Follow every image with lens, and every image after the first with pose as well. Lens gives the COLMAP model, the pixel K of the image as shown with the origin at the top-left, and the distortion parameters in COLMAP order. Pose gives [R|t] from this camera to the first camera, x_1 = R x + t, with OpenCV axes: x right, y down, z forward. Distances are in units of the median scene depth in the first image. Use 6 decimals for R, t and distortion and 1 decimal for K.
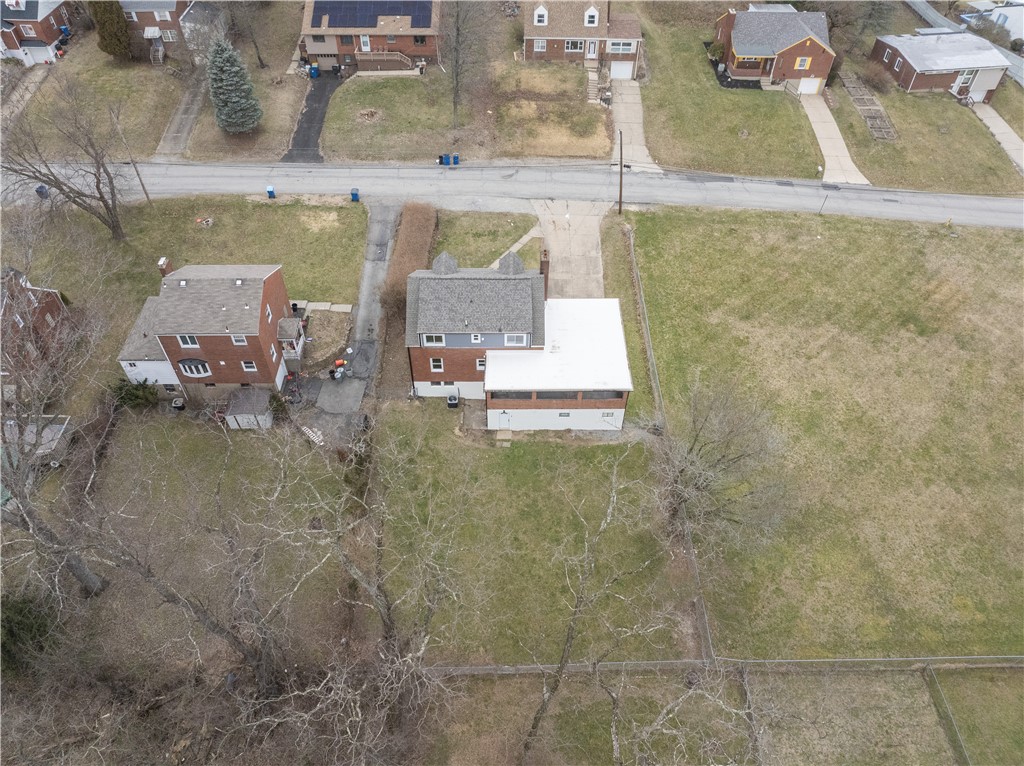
lens RADIAL K [[720.4, 0, 512.0], [0, 720.4, 383.0], [0, 0, 1]] dist [-0.039356, 0.001189]
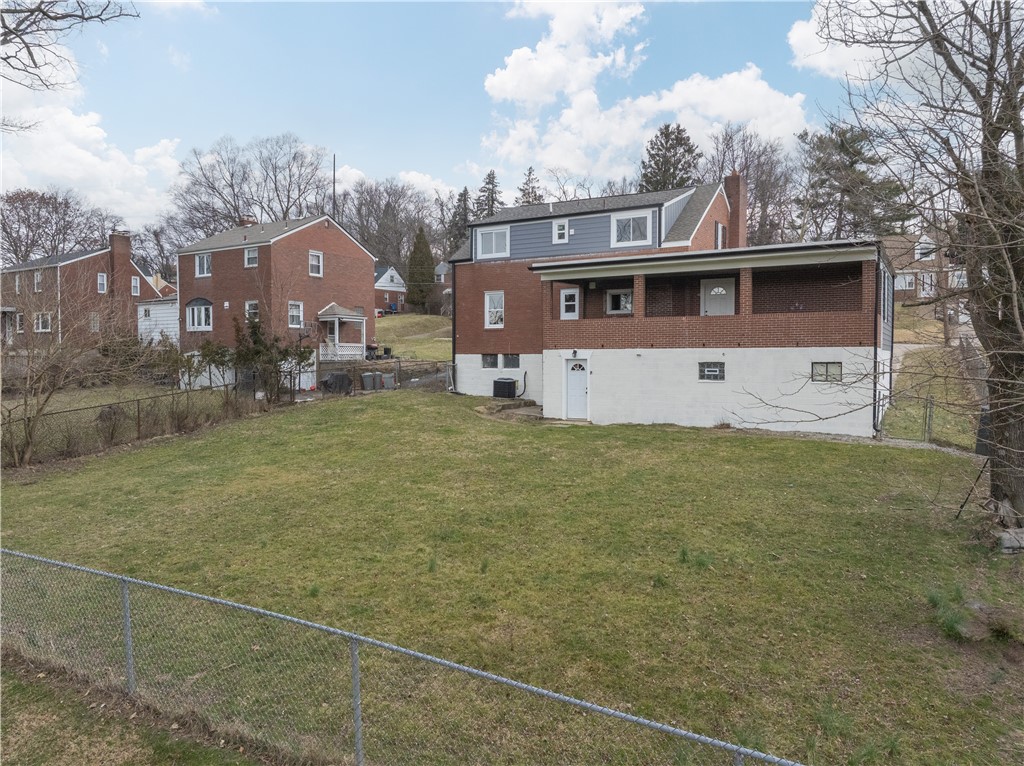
lens RADIAL K [[720.4, 0, 512.0], [0, 720.4, 383.0], [0, 0, 1]] dist [-0.039356, 0.001189]
pose [[0.859680, 0.011148, -0.510711, 0.184728], [-0.369965, 0.702973, -0.607417, 0.340126], [0.352245, 0.711129, 0.608456, 0.728175]]
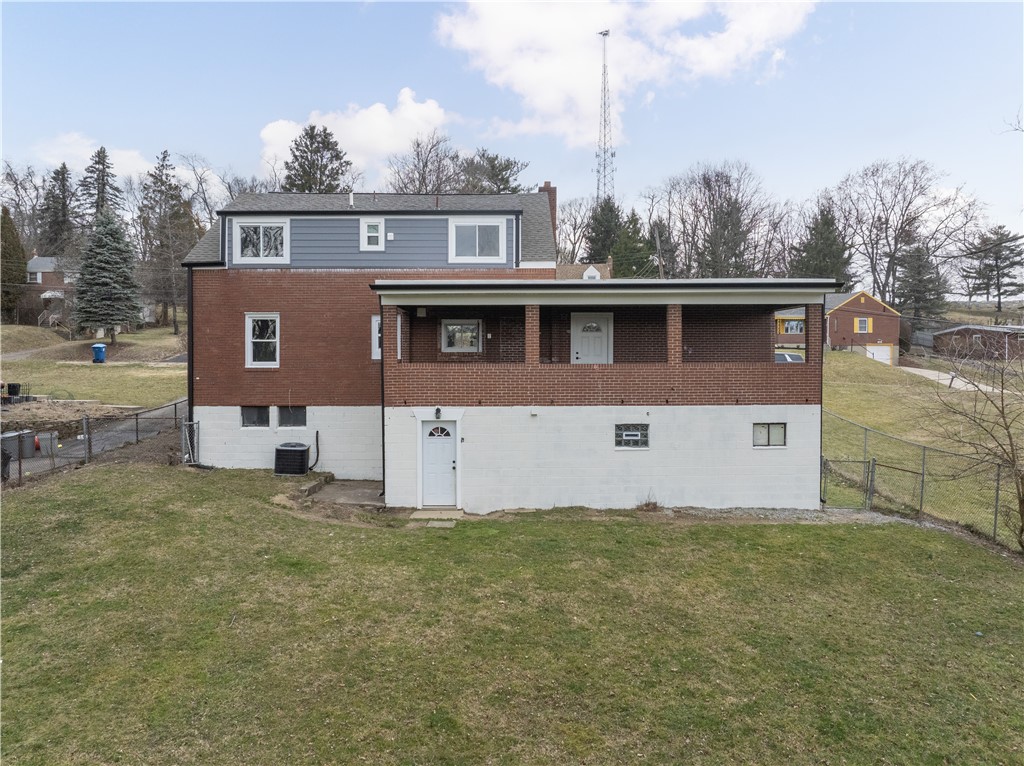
lens RADIAL K [[720.4, 0, 512.0], [0, 720.4, 383.0], [0, 0, 1]] dist [-0.039356, 0.001189]
pose [[0.999949, -0.007277, 0.006973, 0.018931], [0.010072, 0.695696, -0.718265, 0.254931], [0.000376, 0.718299, 0.695734, 0.776227]]
